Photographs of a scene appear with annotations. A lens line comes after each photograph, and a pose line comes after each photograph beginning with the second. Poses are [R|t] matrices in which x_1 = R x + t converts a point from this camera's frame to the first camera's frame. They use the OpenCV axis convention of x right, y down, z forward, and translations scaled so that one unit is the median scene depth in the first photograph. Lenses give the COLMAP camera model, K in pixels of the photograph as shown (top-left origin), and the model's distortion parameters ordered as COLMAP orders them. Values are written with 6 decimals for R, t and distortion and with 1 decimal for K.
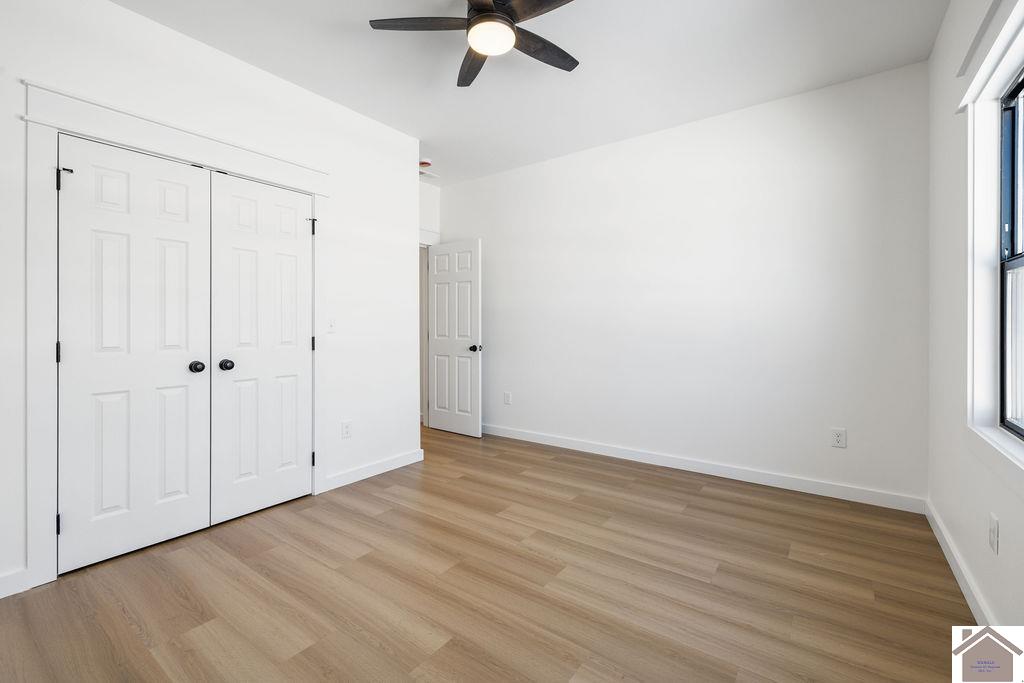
lens RADIAL K [[436.2, 0, 508.1], [0, 436.2, 335.5], [0, 0, 1]] dist [0.009142, -0.000591]
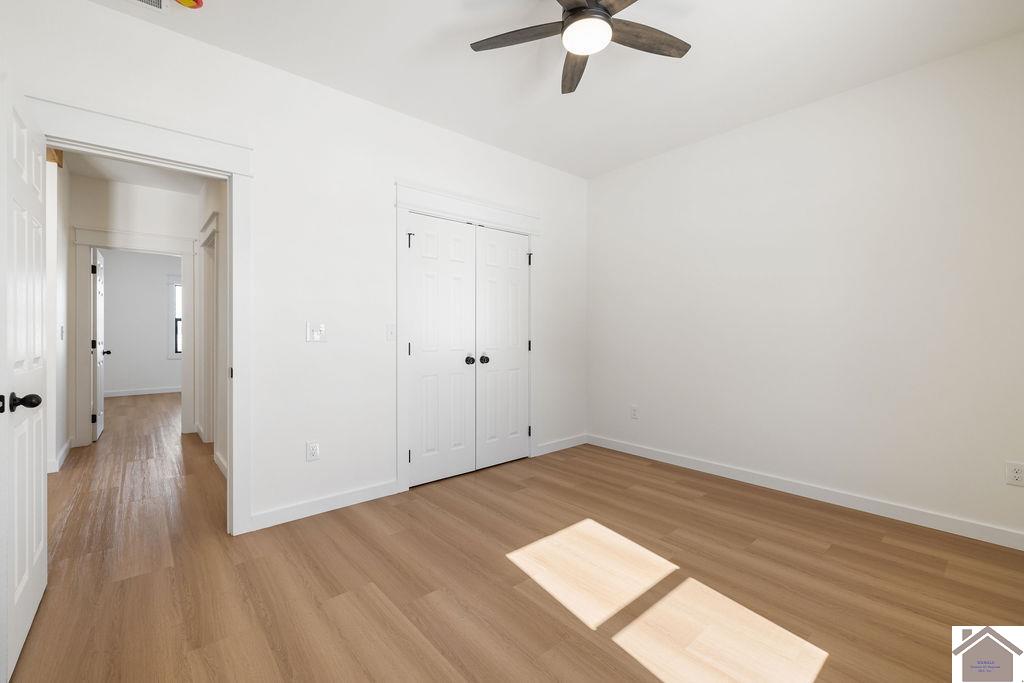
lens RADIAL K [[436.2, 0, 516.4], [0, 436.2, 338.9], [0, 0, 1]] dist [0.009142, -0.000591]
pose [[0.979269, 0.007933, -0.202409, -0.219994], [-0.008122, 0.999967, -0.000102, -0.001912], [0.202401, 0.001743, 0.979301, -0.338487]]
